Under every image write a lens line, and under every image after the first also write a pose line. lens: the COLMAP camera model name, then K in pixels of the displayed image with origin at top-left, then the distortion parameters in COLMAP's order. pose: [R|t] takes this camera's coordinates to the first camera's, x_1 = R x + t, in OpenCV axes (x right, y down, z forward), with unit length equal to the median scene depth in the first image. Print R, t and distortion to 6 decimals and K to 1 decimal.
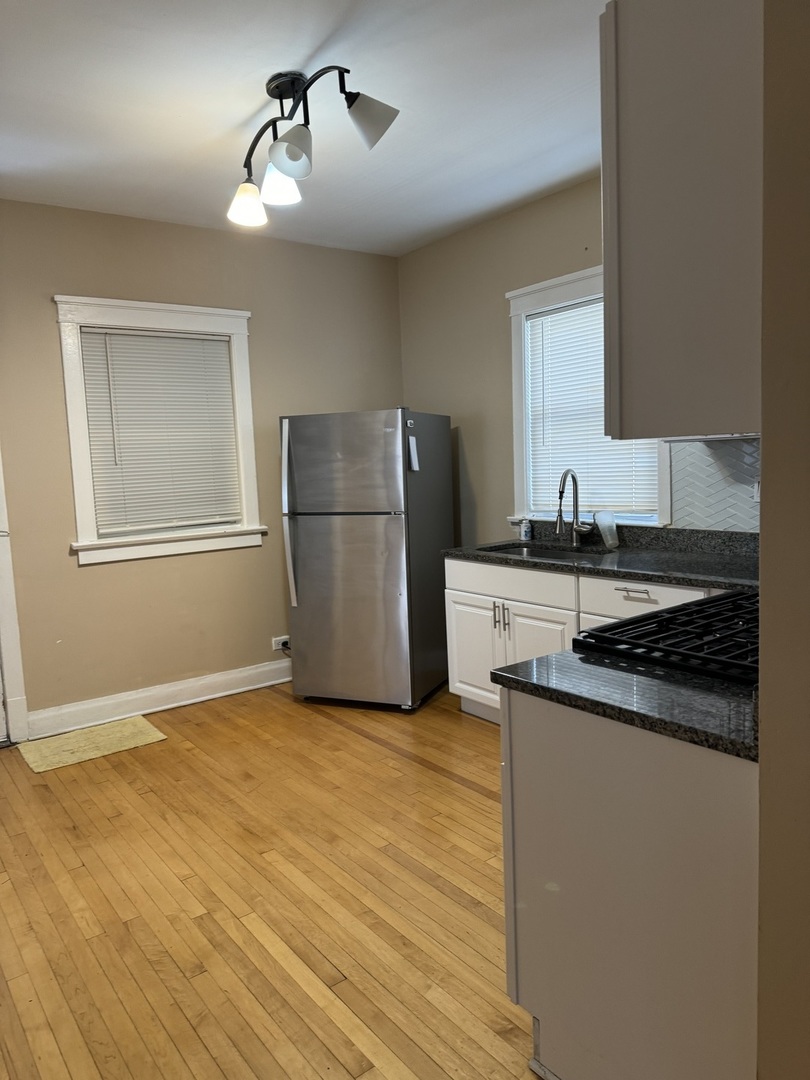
lens RADIAL K [[745.0, 0, 405.0], [0, 745.0, 540.0], [0, 0, 1]] dist [0.077604, -0.085843]
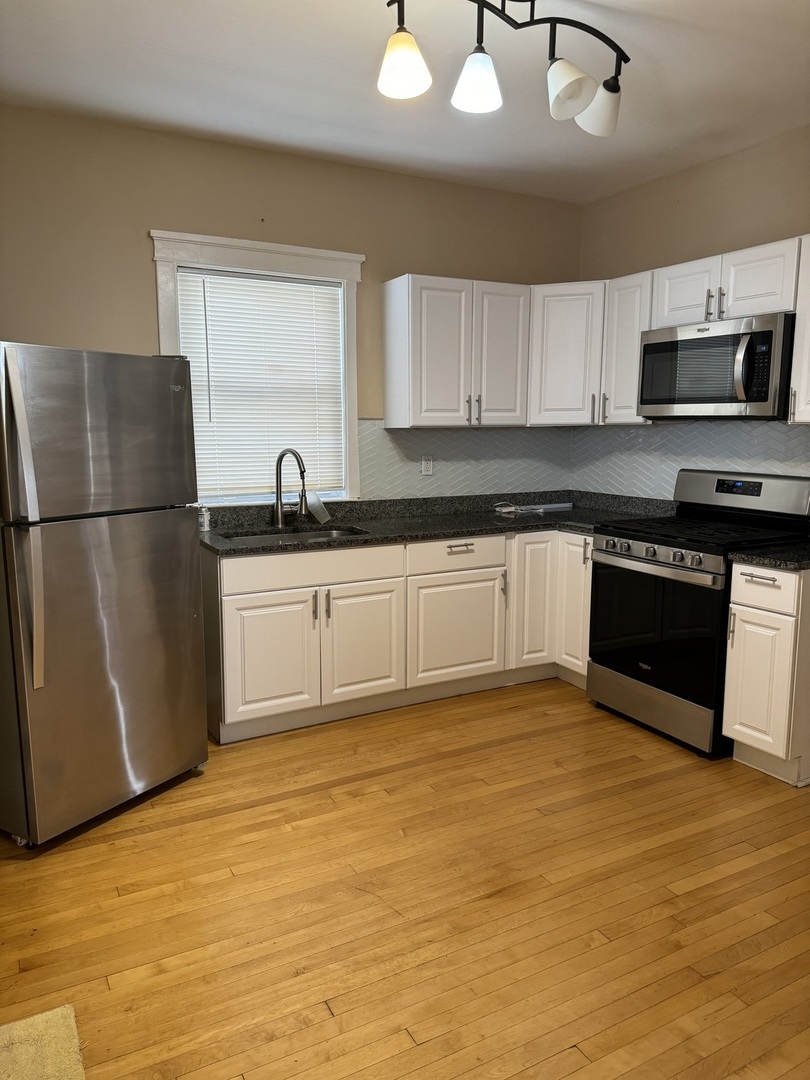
lens RADIAL K [[745.0, 0, 405.0], [0, 745.0, 540.0], [0, 0, 1]] dist [0.077604, -0.085843]
pose [[0.159467, -0.101602, 0.981961, -0.724839], [0.103567, 0.990923, 0.085710, -0.044516], [-0.981756, 0.088030, 0.168542, 0.697244]]
